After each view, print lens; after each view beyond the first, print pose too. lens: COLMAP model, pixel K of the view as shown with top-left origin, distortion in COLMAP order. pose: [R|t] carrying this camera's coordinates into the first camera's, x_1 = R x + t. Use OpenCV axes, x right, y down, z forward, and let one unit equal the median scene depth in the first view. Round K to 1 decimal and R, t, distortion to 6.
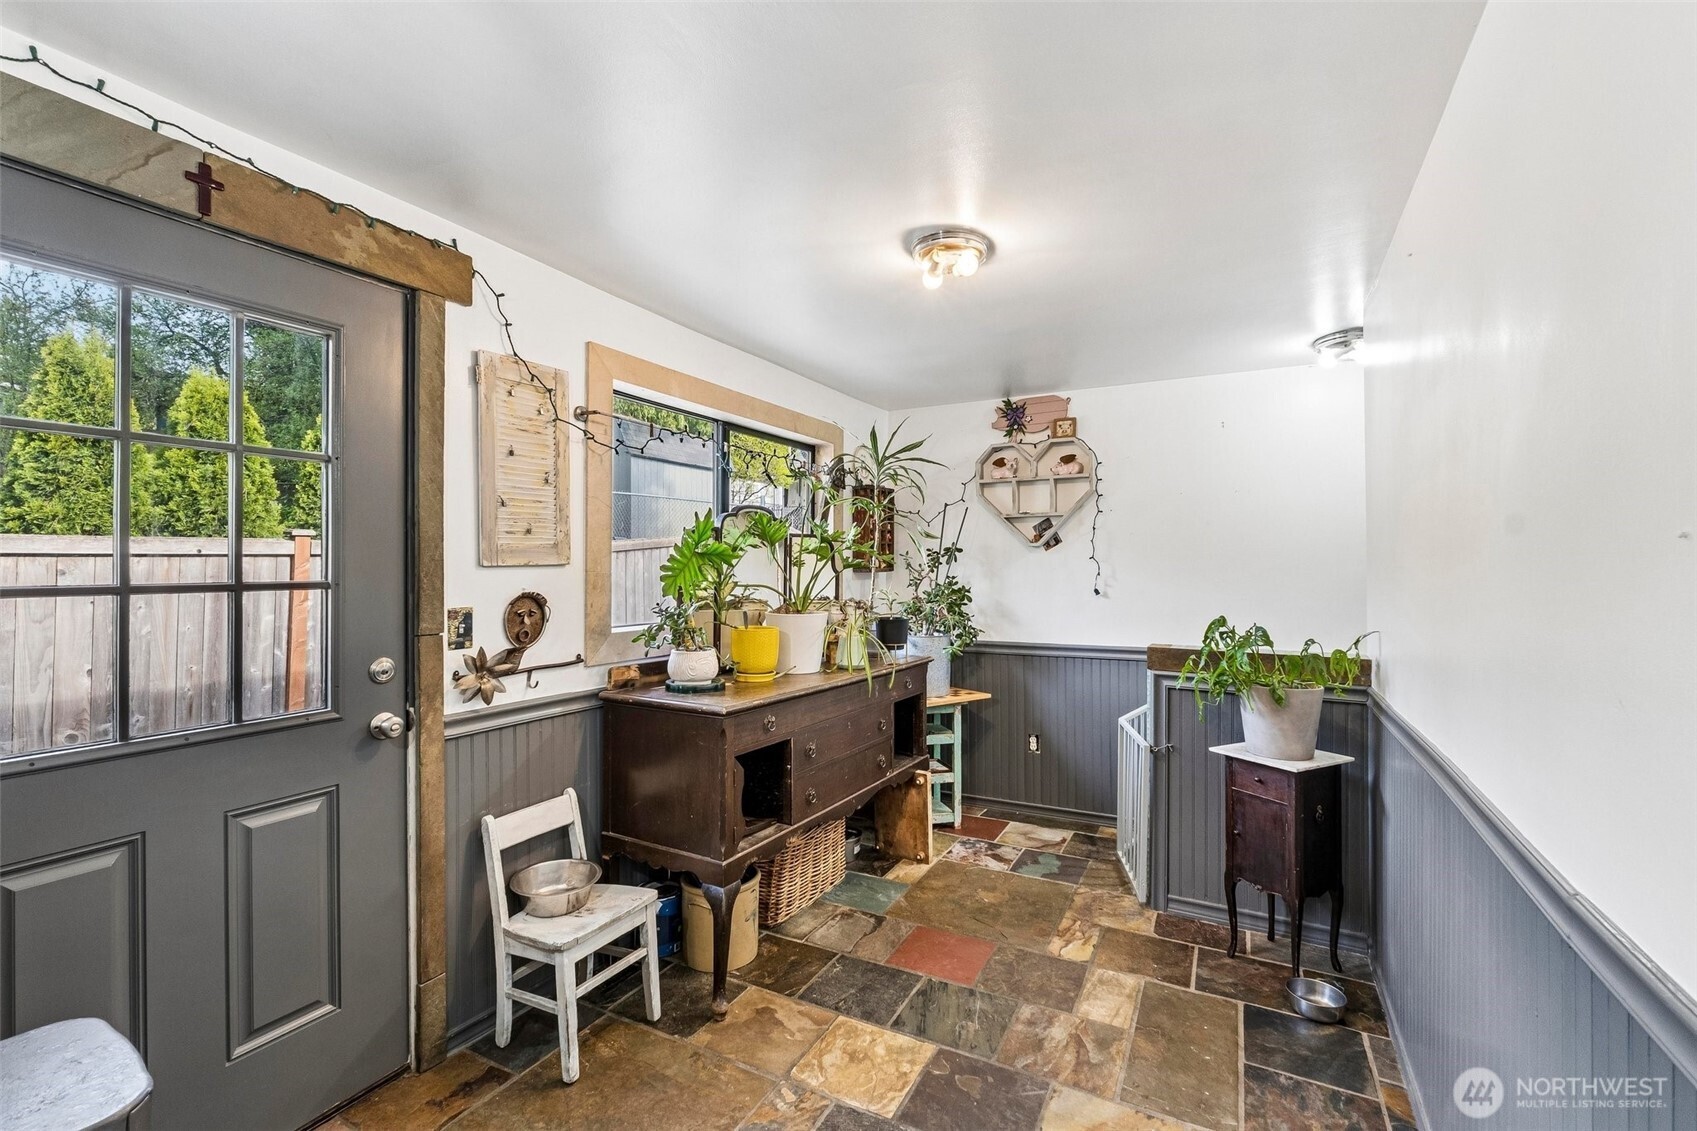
lens RADIAL K [[731.0, 0, 856.0], [0, 731.0, 573.0], [0, 0, 1]] dist [-0.002639, -0.000256]
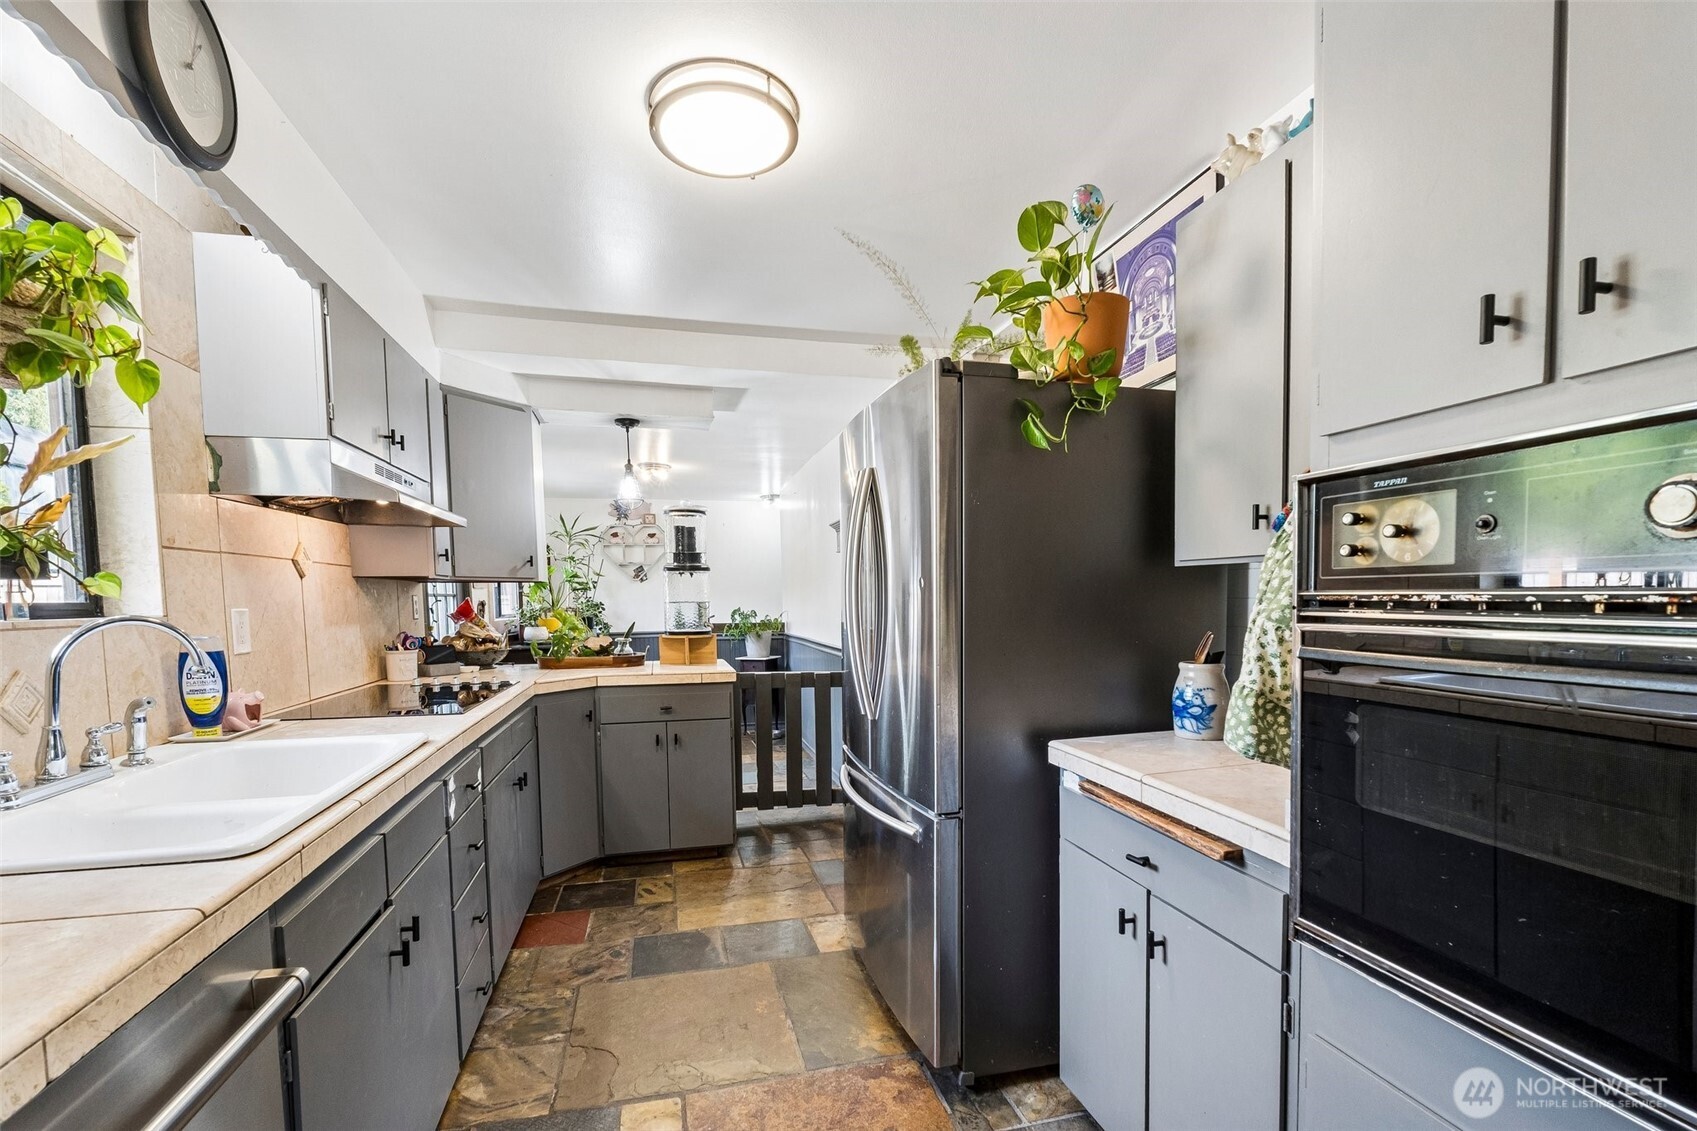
lens RADIAL K [[752.1, 0, 849.6], [0, 752.1, 629.4], [0, 0, 1]] dist [-0.003455, -0.000082]
pose [[0.750406, -0.033470, 0.660130, -0.635108], [0.012464, 0.999256, 0.036496, 0.025389], [-0.660860, -0.019159, 0.750264, -0.836125]]
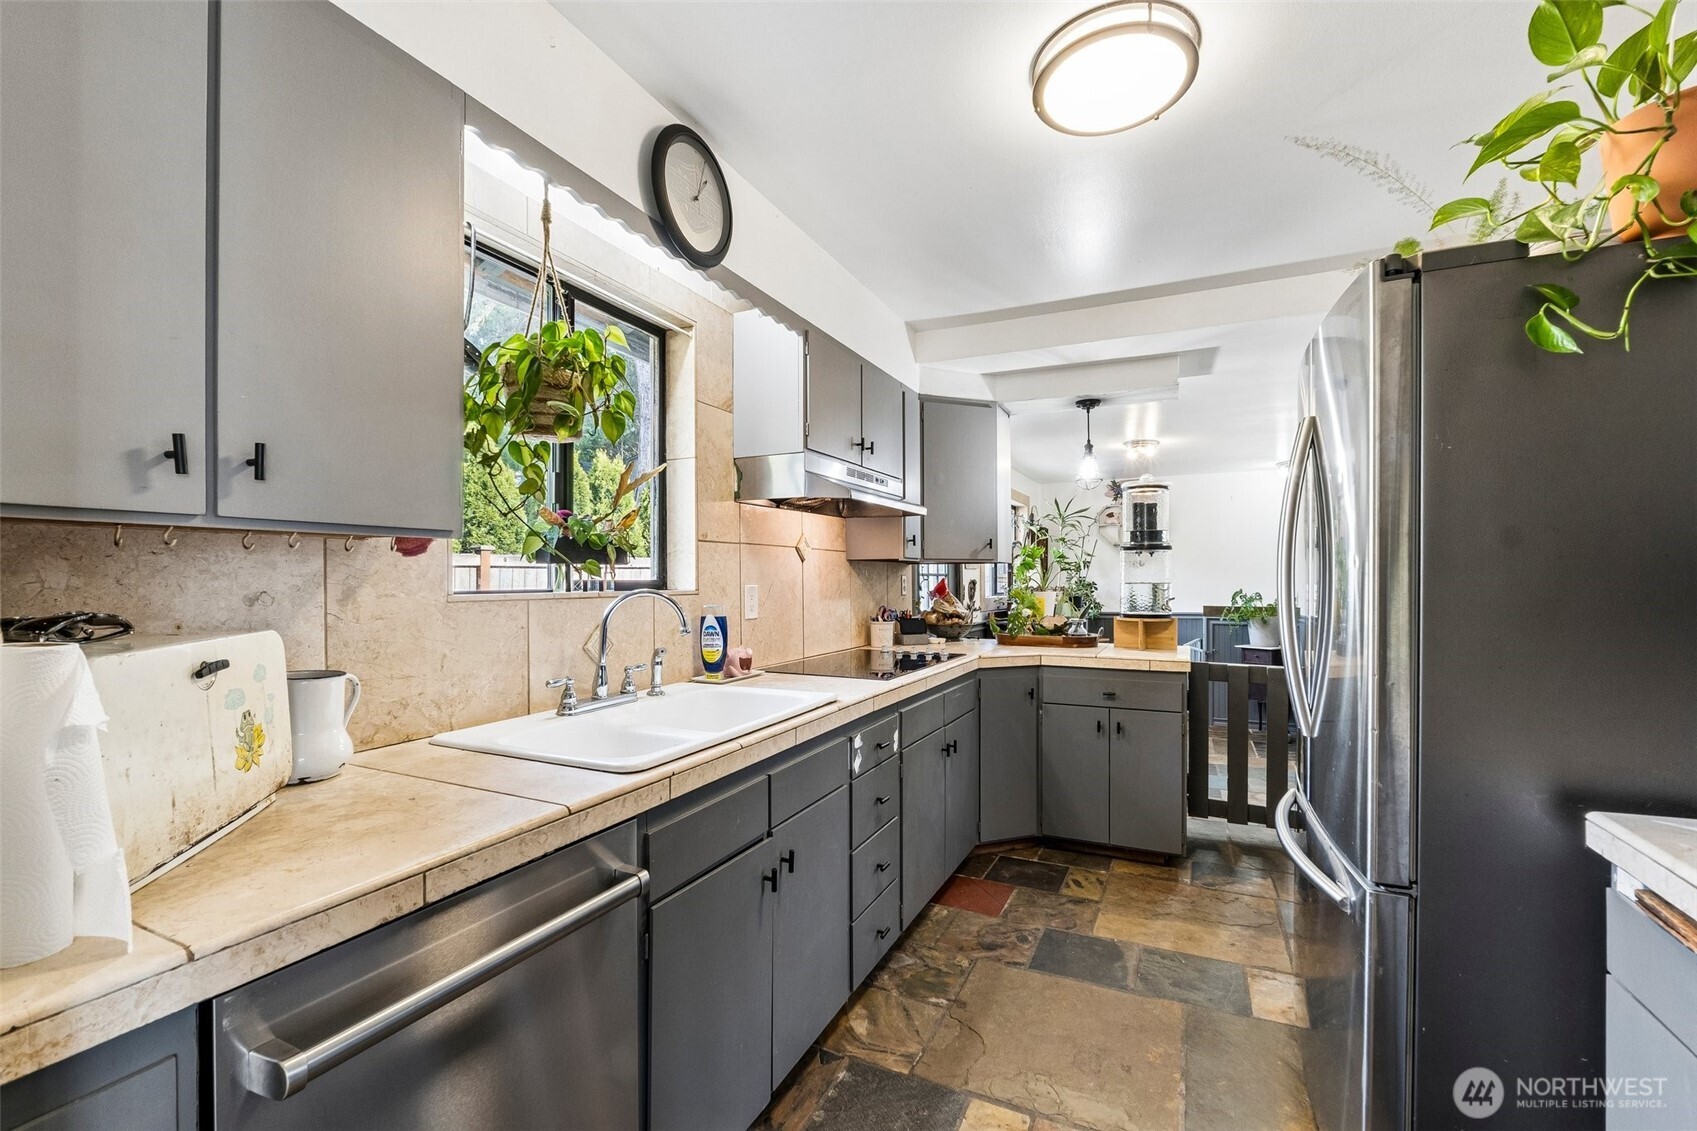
lens RADIAL K [[731.0, 0, 856.0], [0, 731.0, 573.0], [0, 0, 1]] dist [-0.002639, -0.000256]
pose [[0.999287, -0.000972, 0.037735, -0.532863], [0.001579, 0.999870, -0.016048, 0.024599], [-0.037714, 0.016096, 0.999159, -0.843688]]
